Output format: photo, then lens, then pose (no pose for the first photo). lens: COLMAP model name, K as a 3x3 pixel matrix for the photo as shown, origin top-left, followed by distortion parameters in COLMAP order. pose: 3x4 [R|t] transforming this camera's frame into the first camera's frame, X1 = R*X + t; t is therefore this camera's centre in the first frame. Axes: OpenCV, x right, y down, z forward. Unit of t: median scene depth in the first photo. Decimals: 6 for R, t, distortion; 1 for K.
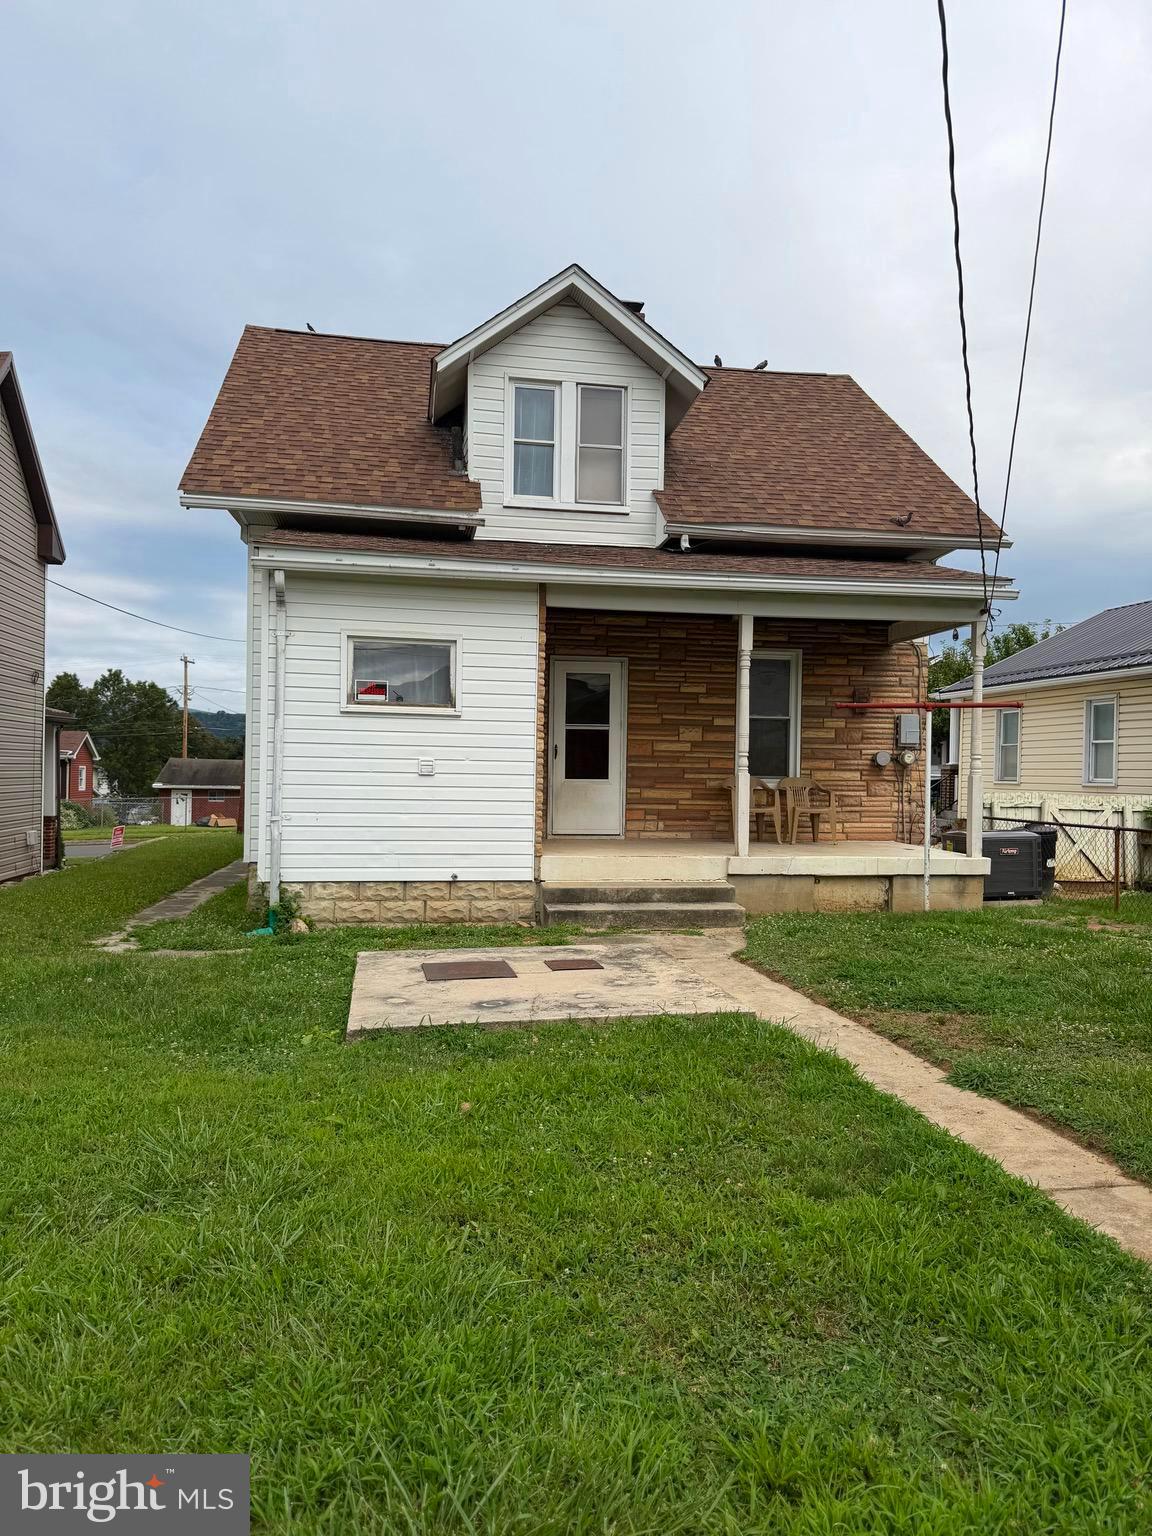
lens RADIAL K [[1079.0, 0, 566.8], [0, 1079.0, 768.6], [0, 0, 1]] dist [0.114766, -0.142900]
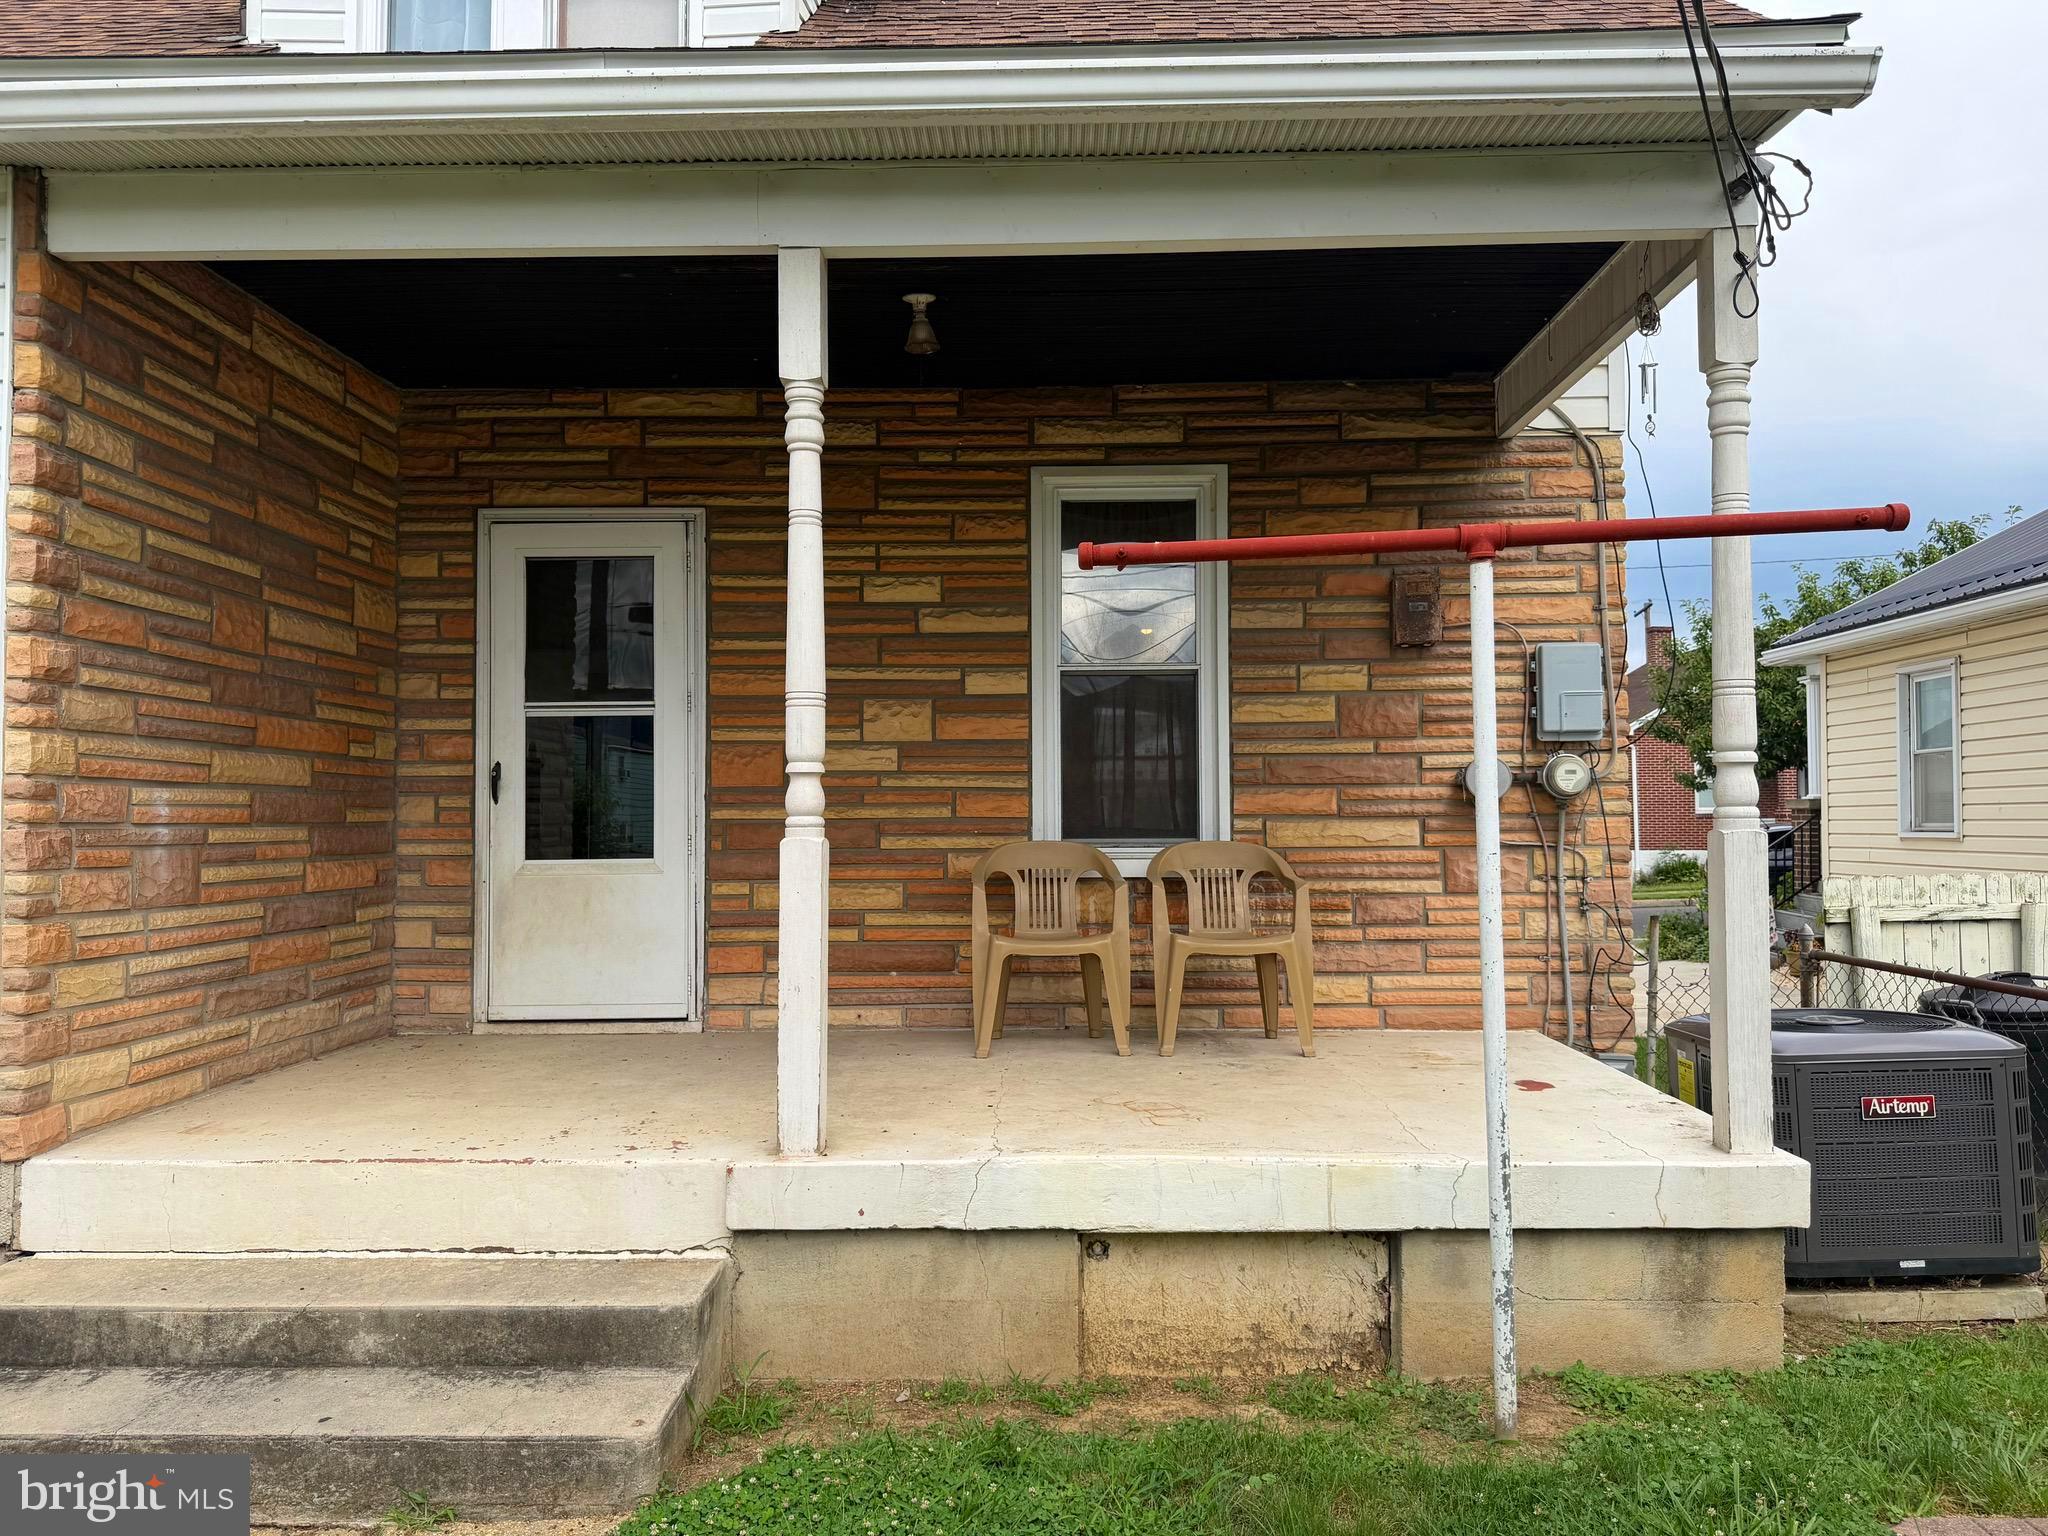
lens RADIAL K [[1462.2, 0, 1024.0], [0, 1462.2, 768.0], [0, 0, 1]] dist [0.096947, -0.130266]
pose [[0.983815, -0.027662, -0.177040, 0.236067], [0.021062, 0.999015, -0.039055, 0.001861], [0.177946, 0.034694, 0.983428, 0.545781]]
